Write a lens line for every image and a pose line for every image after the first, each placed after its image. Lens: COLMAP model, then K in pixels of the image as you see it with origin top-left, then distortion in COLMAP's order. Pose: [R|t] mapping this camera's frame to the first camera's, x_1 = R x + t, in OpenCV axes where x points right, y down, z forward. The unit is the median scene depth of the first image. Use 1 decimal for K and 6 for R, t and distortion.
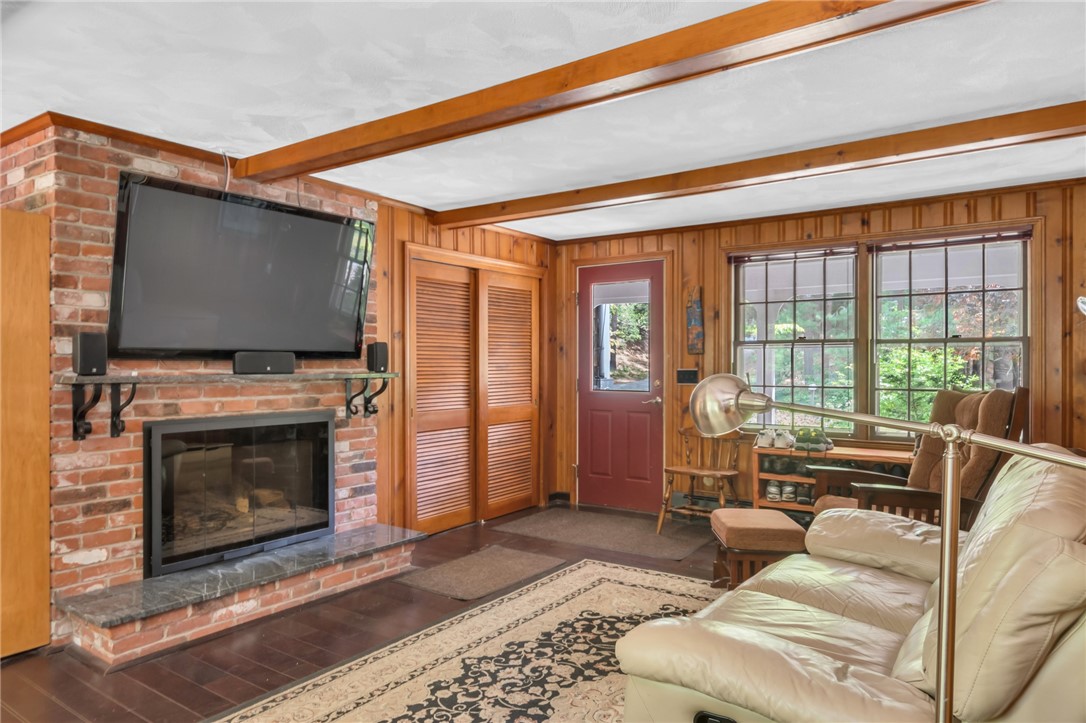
lens RADIAL K [[697.8, 0, 571.4], [0, 697.8, 364.3], [0, 0, 1]] dist [0.002868, 0.000264]
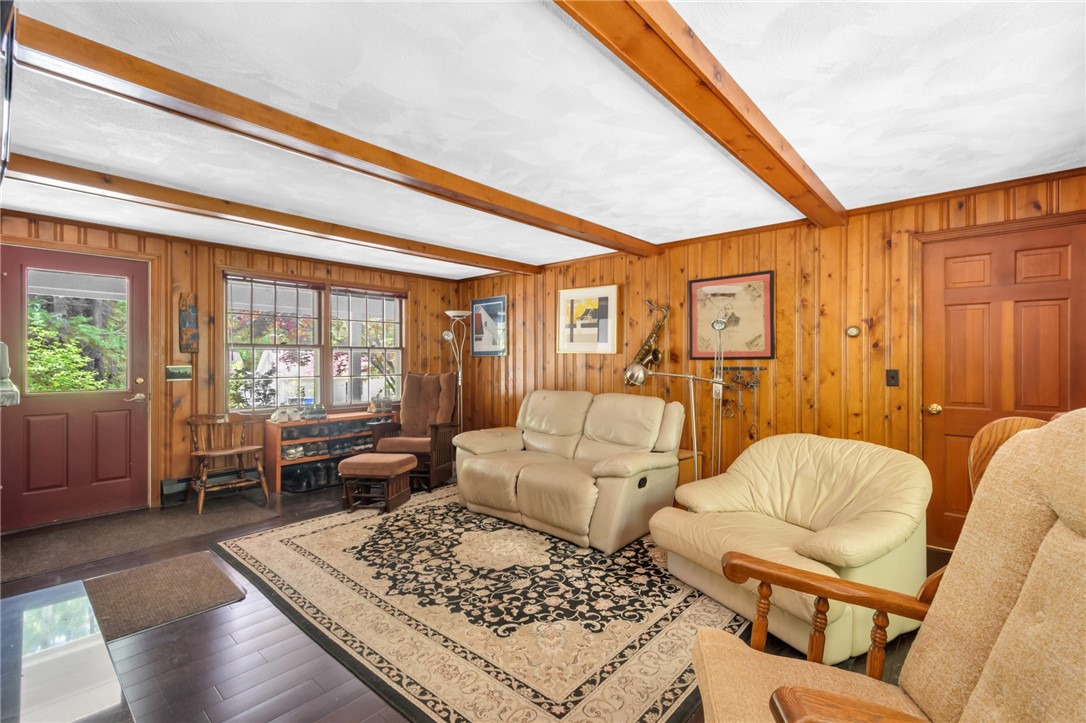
lens RADIAL K [[485.5, 0, 550.2], [0, 485.5, 361.1], [0, 0, 1]] dist [0.002519, -0.000212]
pose [[0.109651, -0.000498, 0.993970, -0.945611], [0.004029, 0.999992, 0.000057, 0.001756], [-0.993962, 0.003999, 0.109652, 0.580833]]
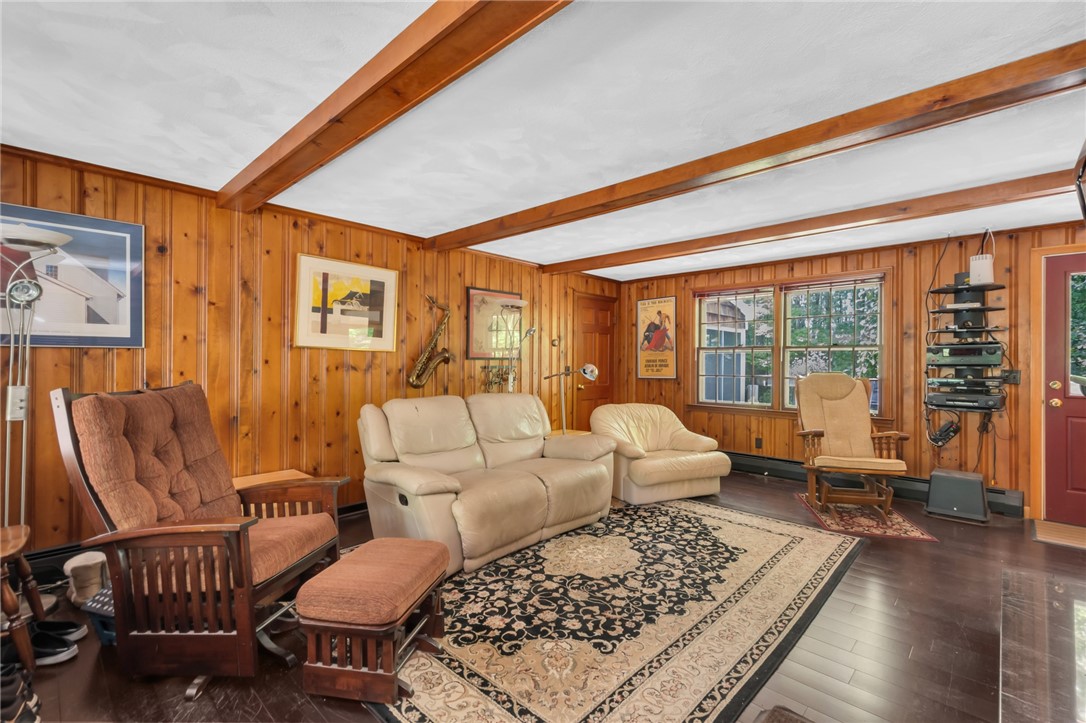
lens RADIAL K [[469.6, 0, 578.5], [0, 469.6, 360.0], [0, 0, 1]] dist [0.016422, -0.000123]
pose [[-0.993017, -0.005645, 0.117837, -0.010797], [-0.005591, 0.999984, 0.000786, -0.002081], [-0.117840, 0.000122, -0.993033, 1.770630]]
